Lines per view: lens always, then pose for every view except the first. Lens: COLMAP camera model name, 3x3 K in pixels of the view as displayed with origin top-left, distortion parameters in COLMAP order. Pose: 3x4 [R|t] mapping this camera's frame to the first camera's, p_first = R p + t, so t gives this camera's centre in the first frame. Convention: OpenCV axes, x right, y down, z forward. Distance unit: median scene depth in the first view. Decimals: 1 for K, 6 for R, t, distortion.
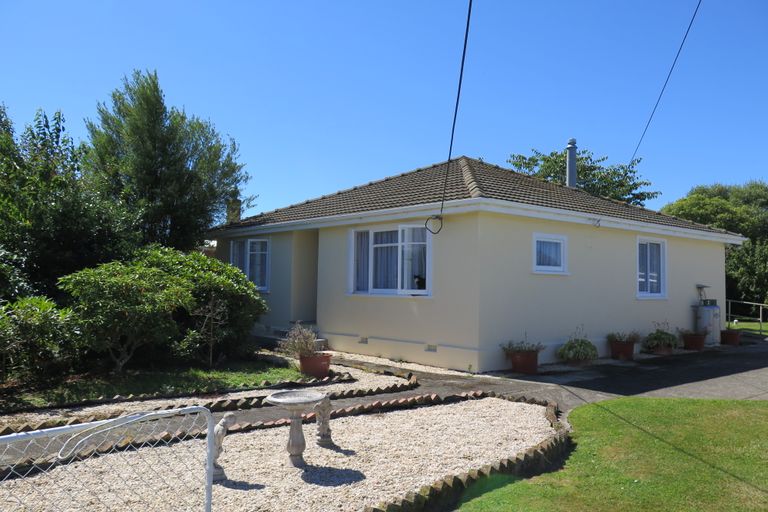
lens RADIAL K [[648.5, 0, 383.4], [0, 648.5, 256.1], [0, 0, 1]] dist [-0.009667, -0.004414]
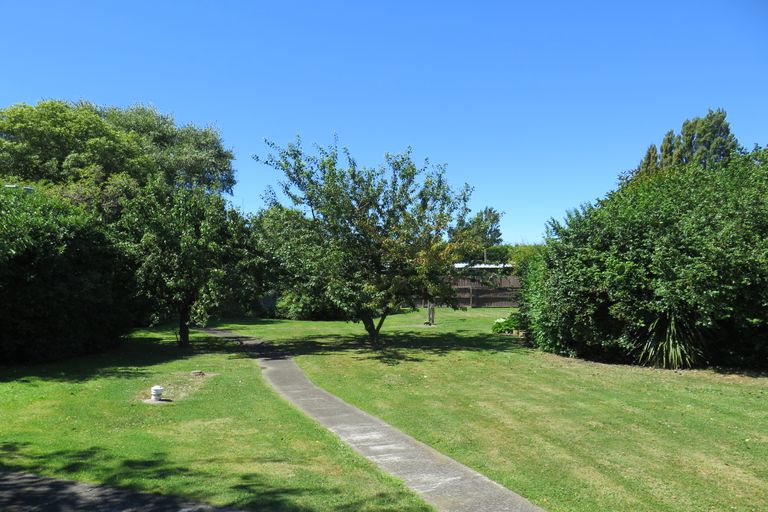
lens RADIAL K [[648.5, 0, 383.4], [0, 648.5, 257.8], [0, 0, 1]] dist [-0.009667, -0.004414]
pose [[0.604405, -0.002950, 0.796672, 0.291568], [-0.030419, 0.999178, 0.026777, 0.017193], [-0.796096, -0.040418, 0.603819, 0.587547]]
